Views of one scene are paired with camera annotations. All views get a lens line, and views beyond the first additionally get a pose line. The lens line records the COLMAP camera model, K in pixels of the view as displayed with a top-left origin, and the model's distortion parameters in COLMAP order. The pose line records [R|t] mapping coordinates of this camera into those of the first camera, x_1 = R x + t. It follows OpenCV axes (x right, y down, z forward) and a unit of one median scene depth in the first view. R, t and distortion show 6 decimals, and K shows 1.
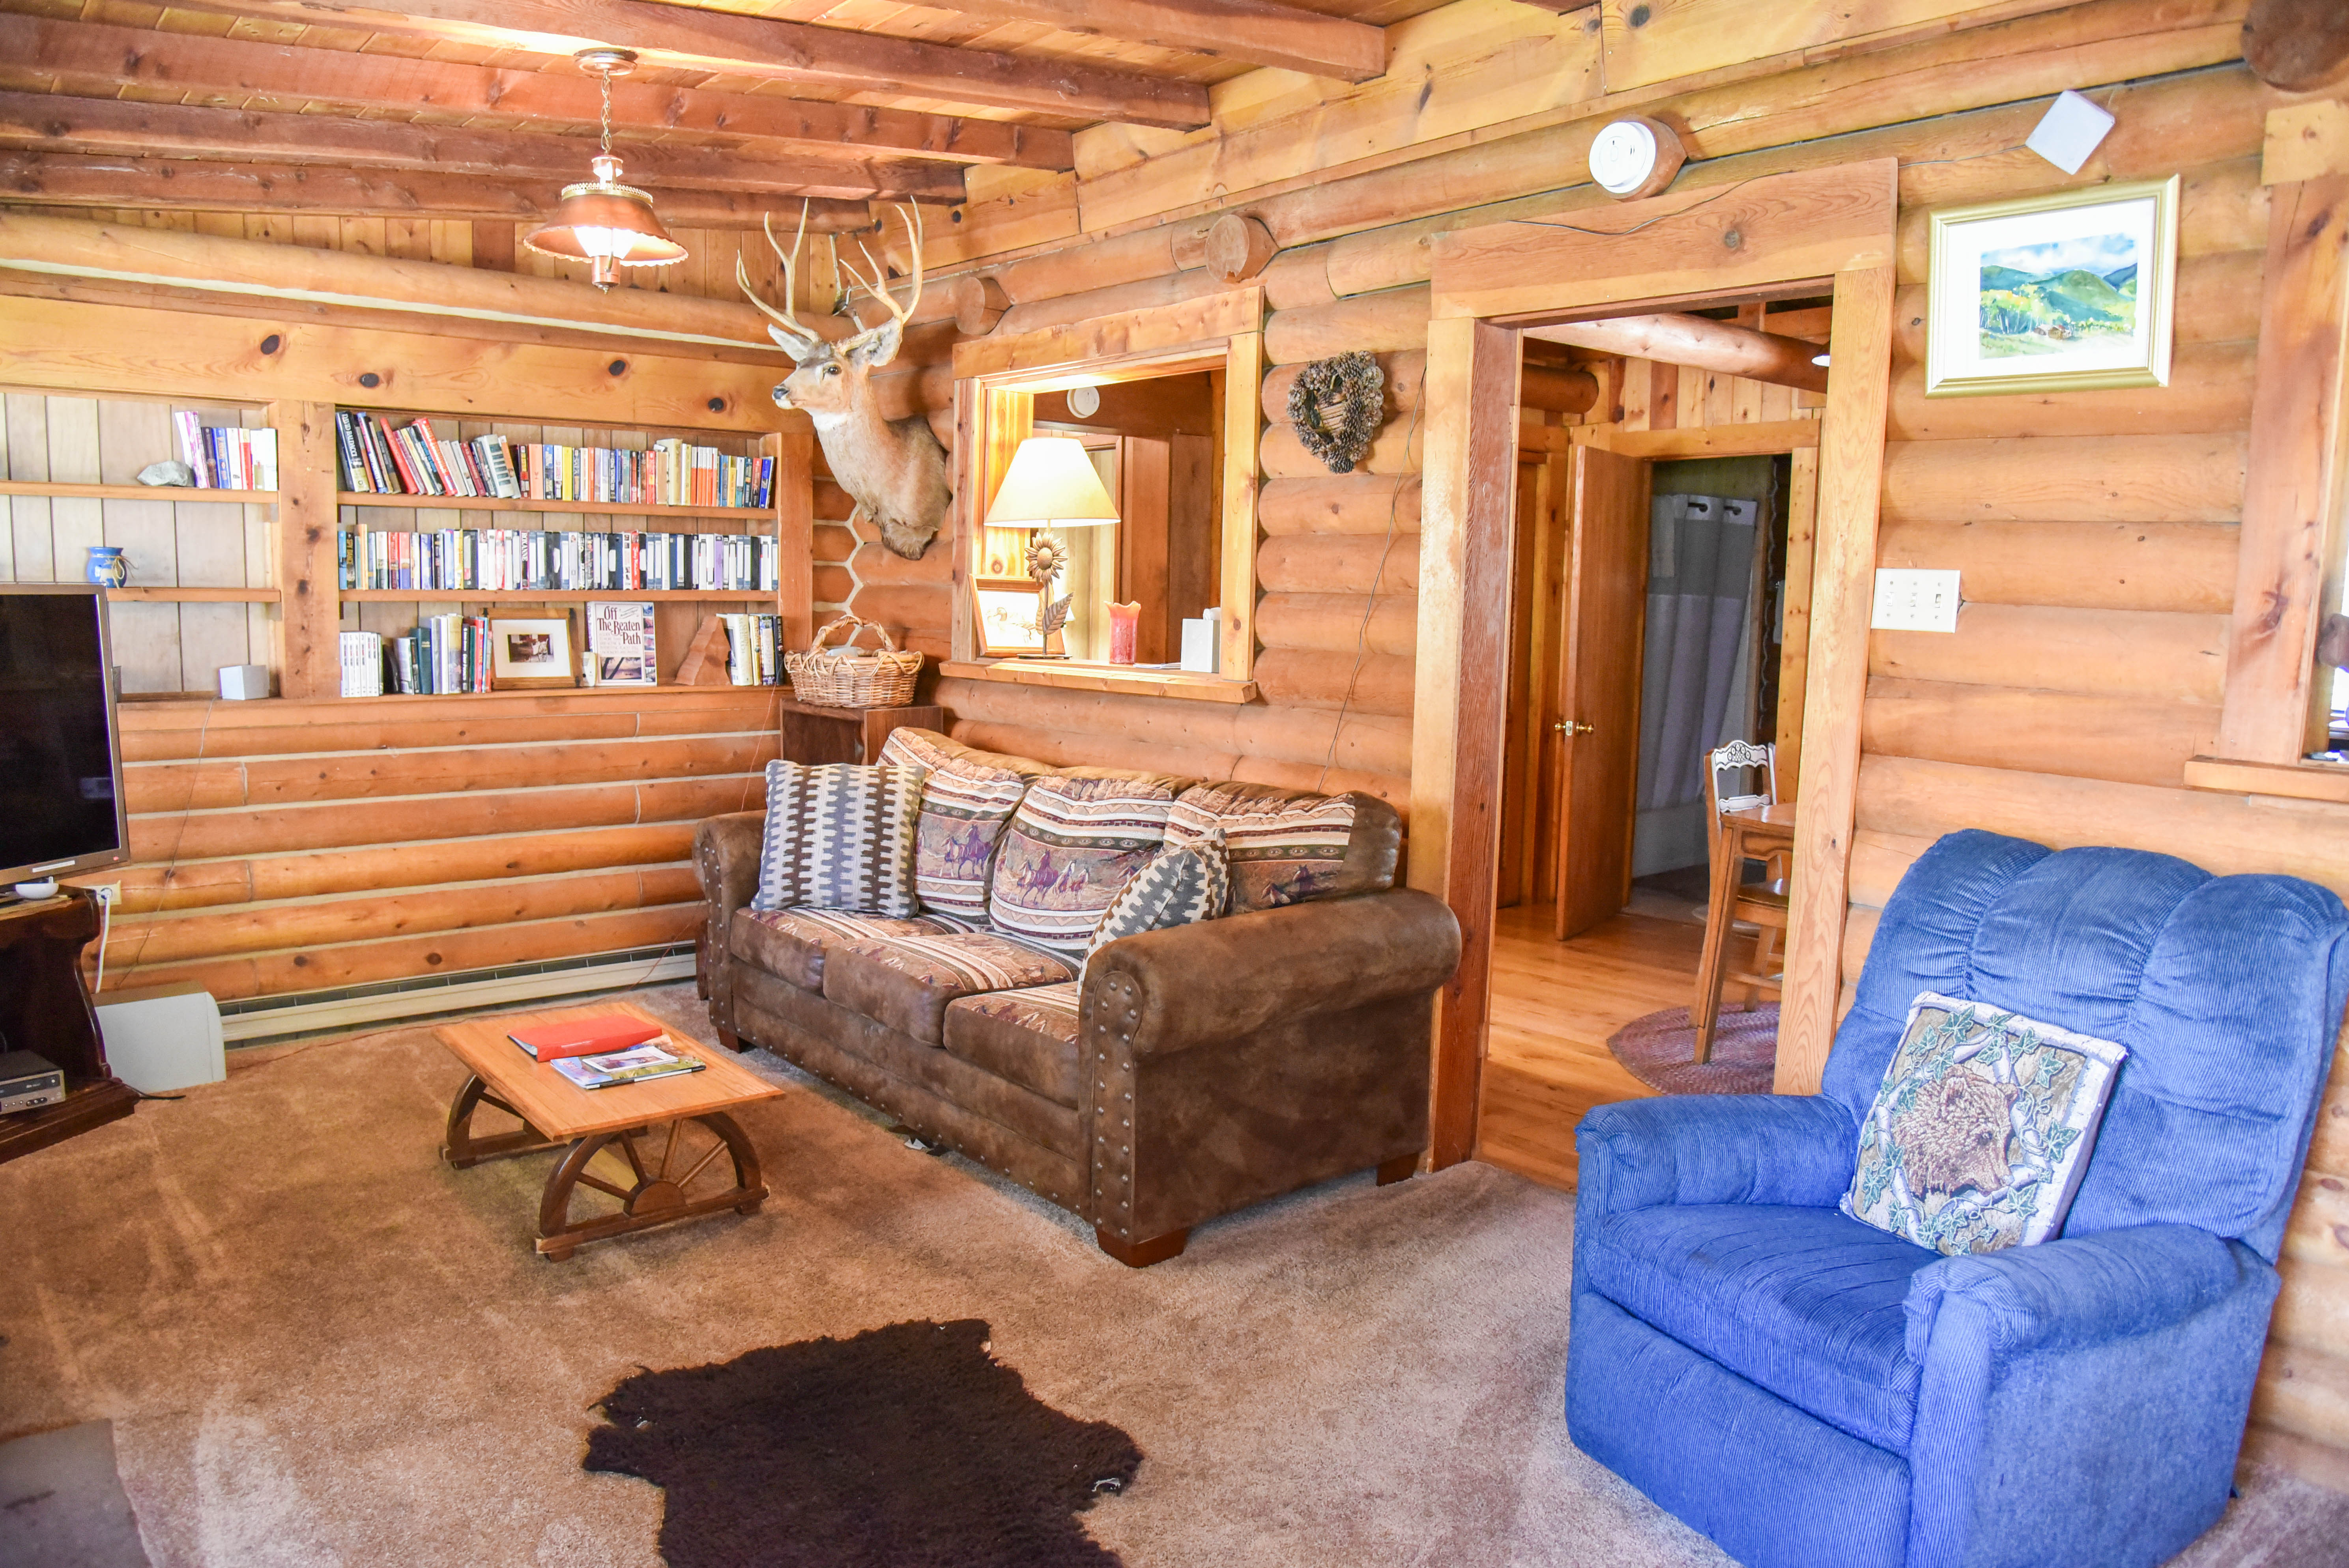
lens RADIAL K [[1620.9, 0, 1172.0], [0, 1620.9, 787.9], [0, 0, 1]] dist [-0.124399, 0.072532]
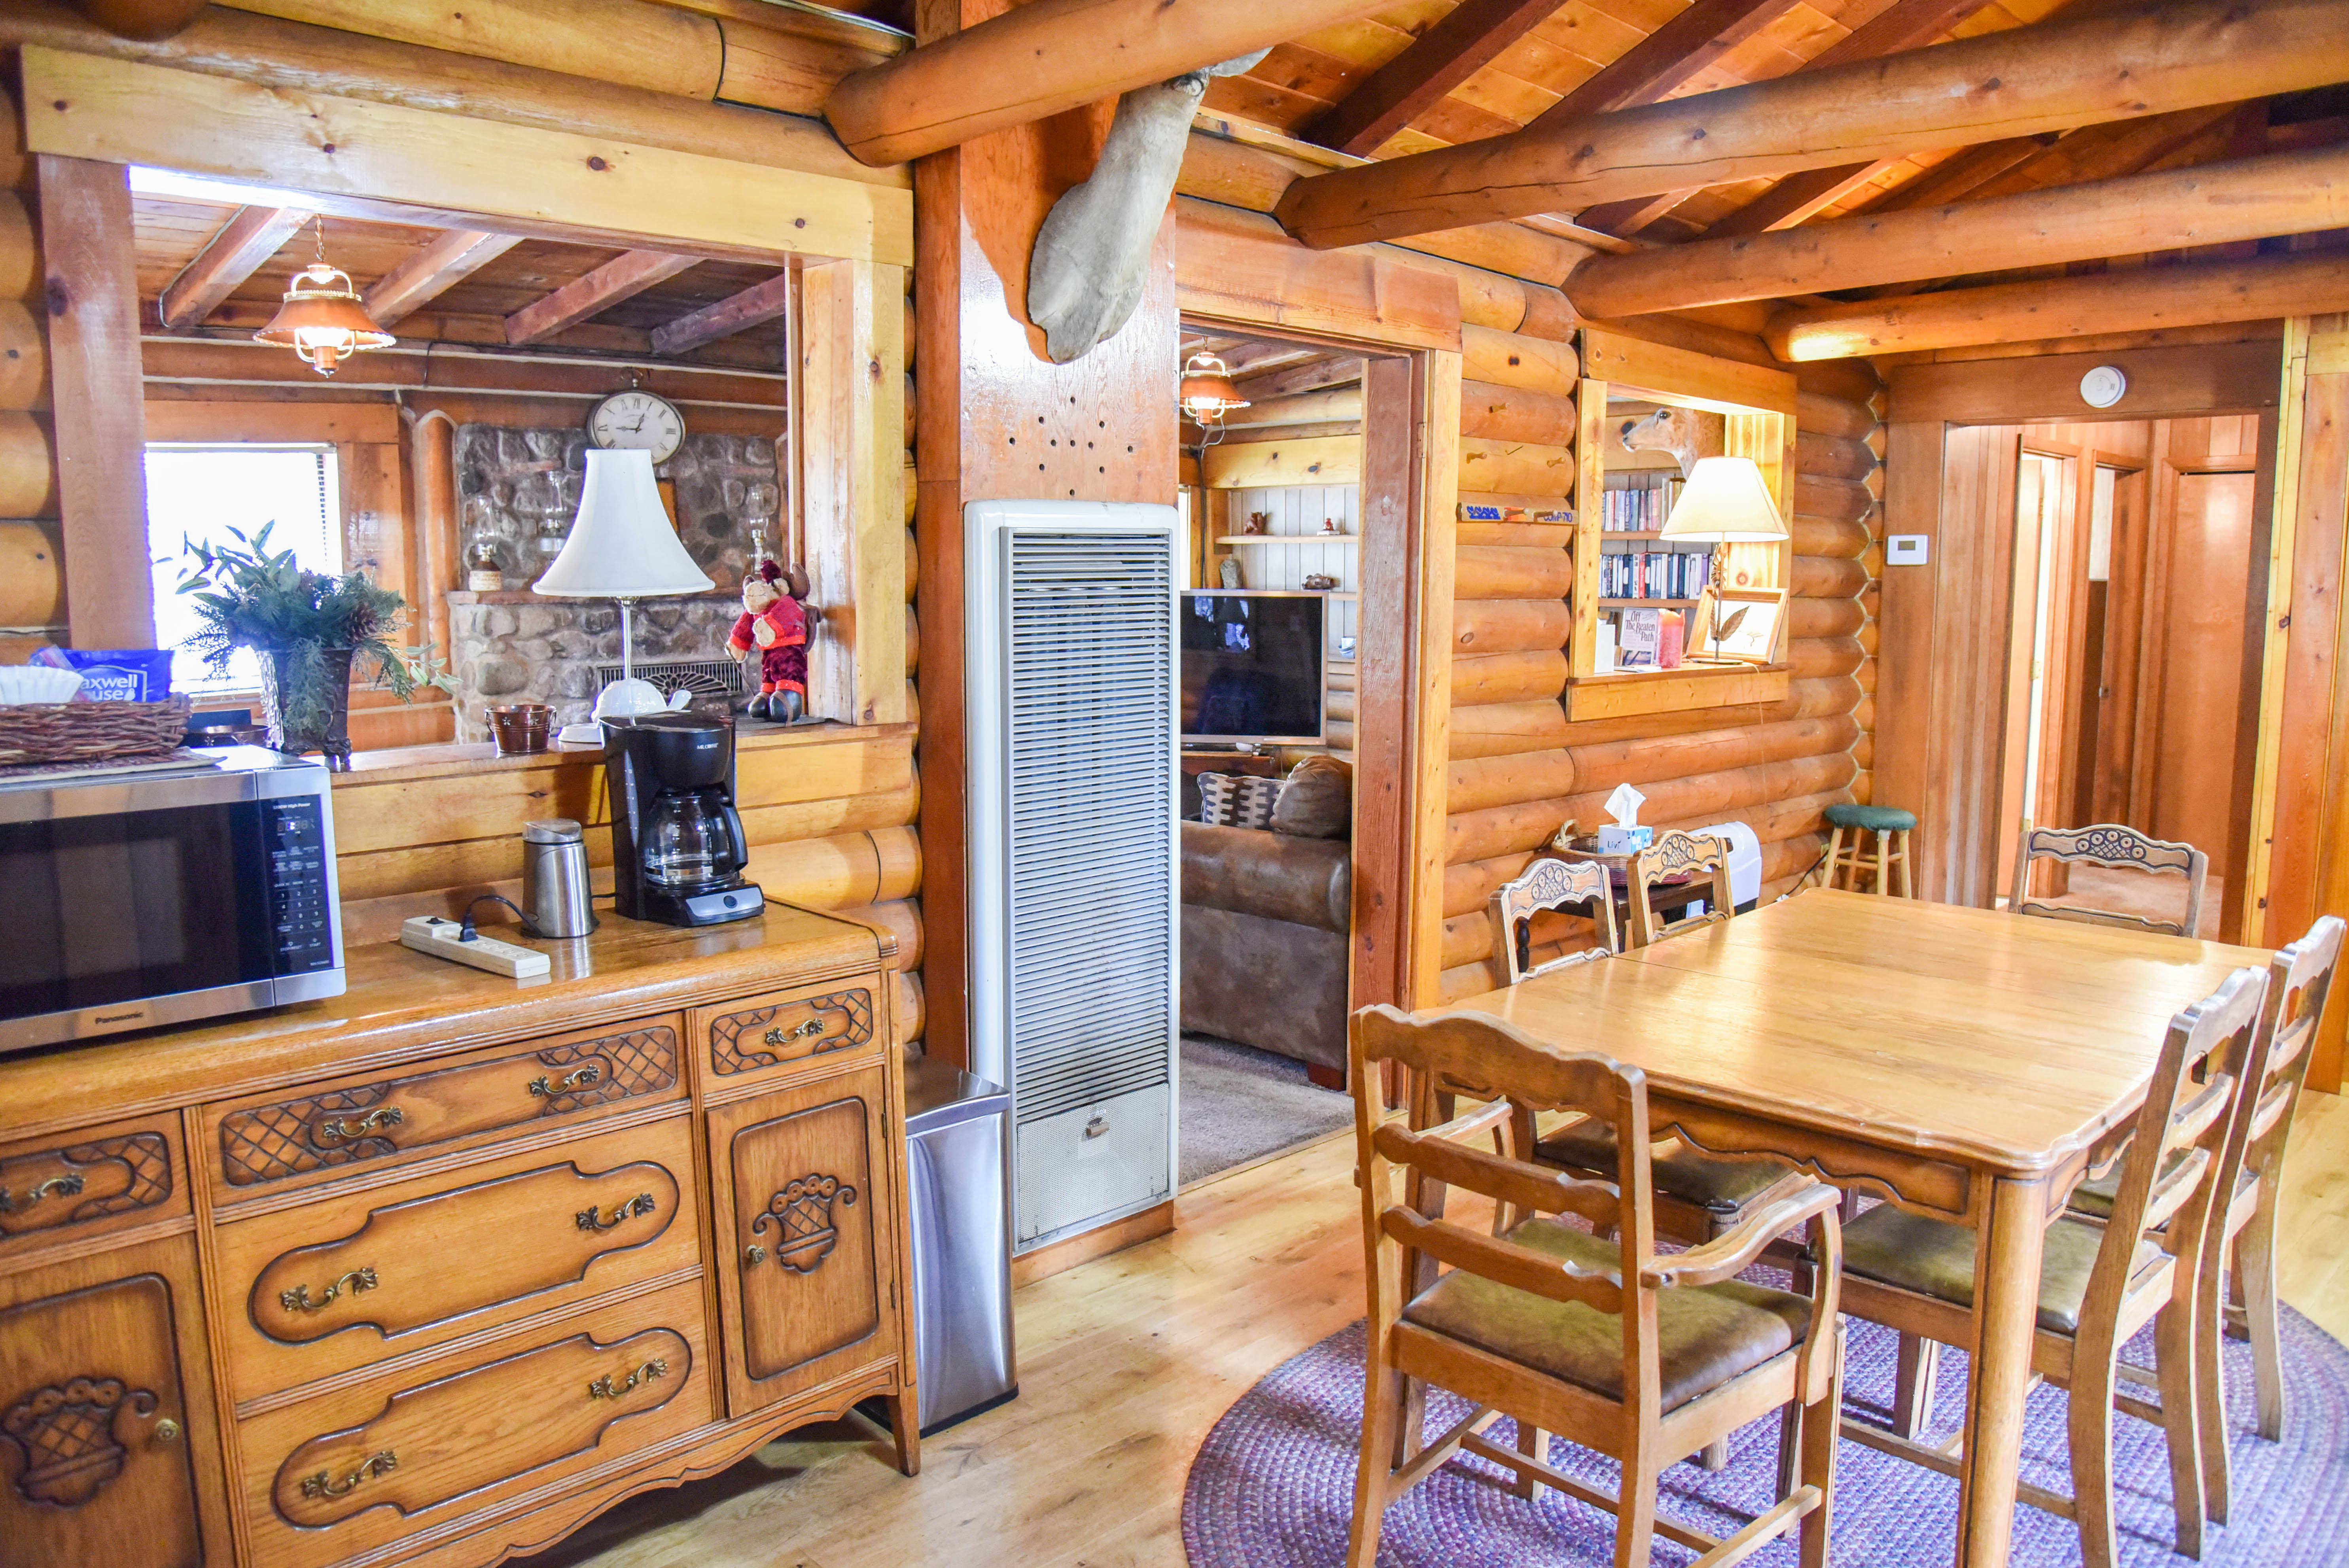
lens RADIAL K [[1620.9, 0, 1172.0], [0, 1620.9, 787.9], [0, 0, 1]] dist [-0.124399, 0.072532]
pose [[0.055067, 0.113291, -0.992035, 1.064014], [-0.123802, 0.986650, 0.105804, -0.072262], [0.990778, 0.116989, 0.068358, 0.634331]]
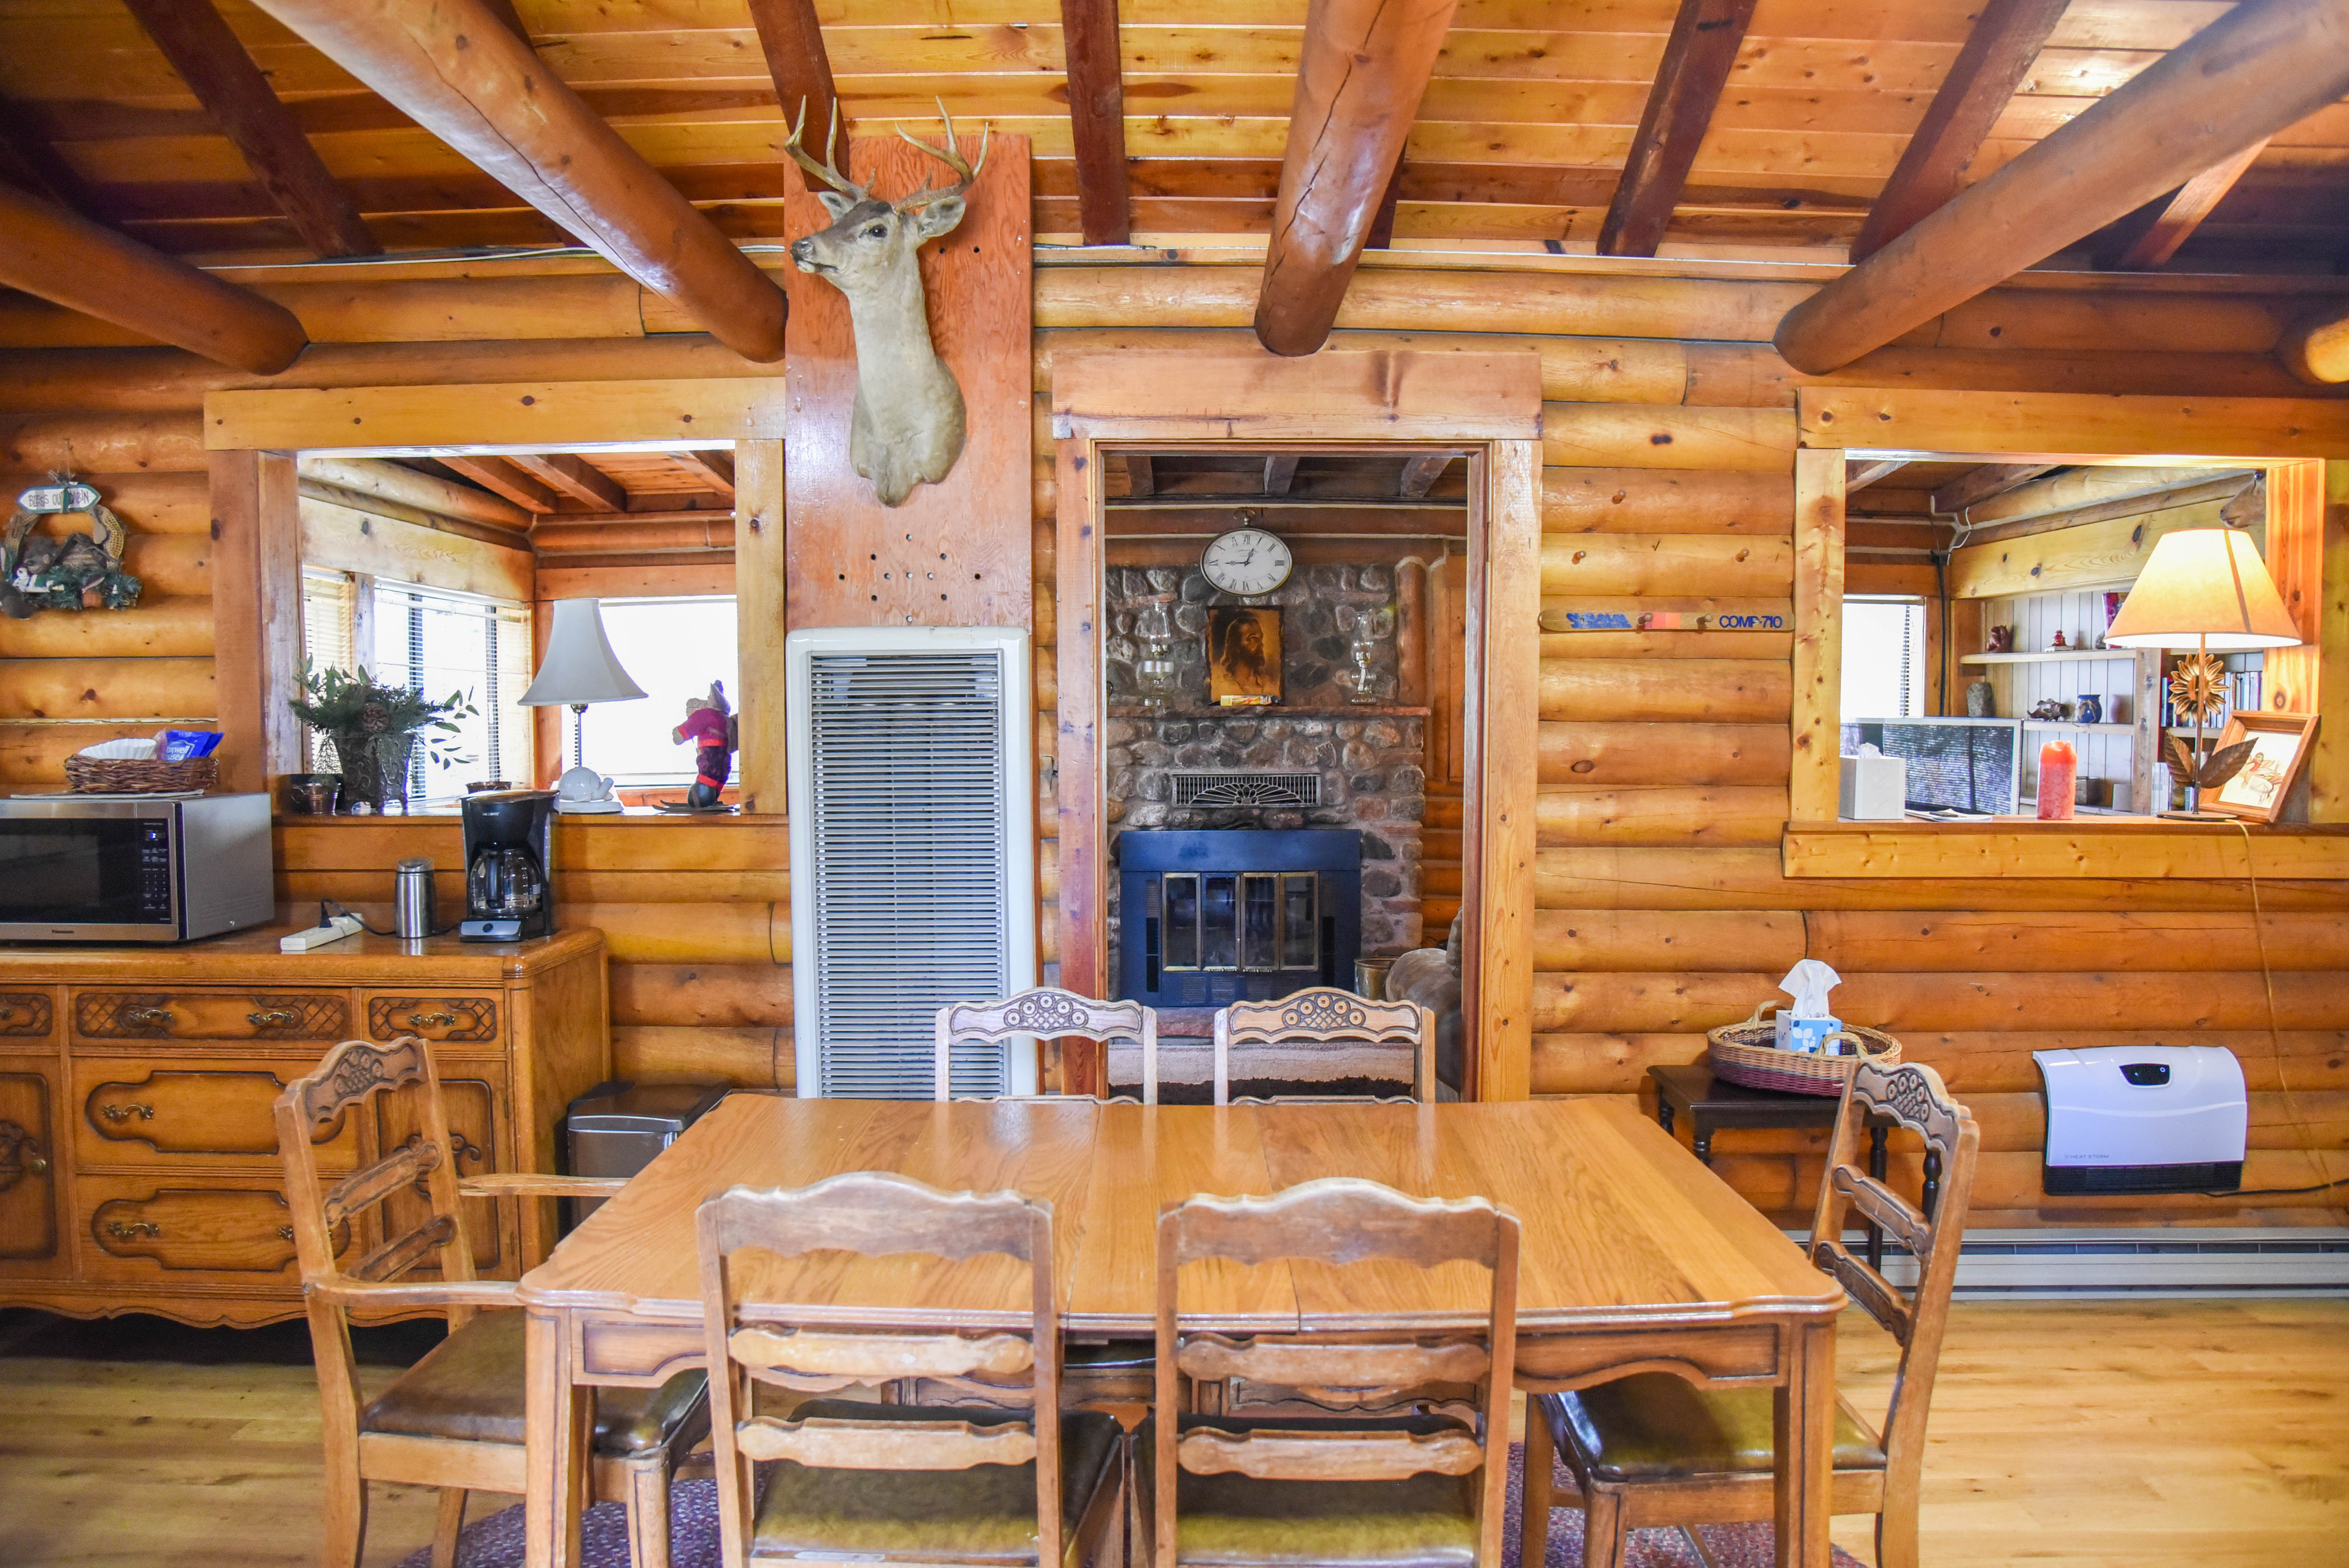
lens RADIAL K [[1654.2, 0, 1184.9], [0, 1654.2, 788.0], [0, 0, 1]] dist [-0.109932, 0.049452]
pose [[-0.649360, 0.021612, -0.760174, 0.884362], [-0.109038, 0.986622, 0.121193, -0.147364], [0.752624, 0.161586, -0.638316, 1.231437]]
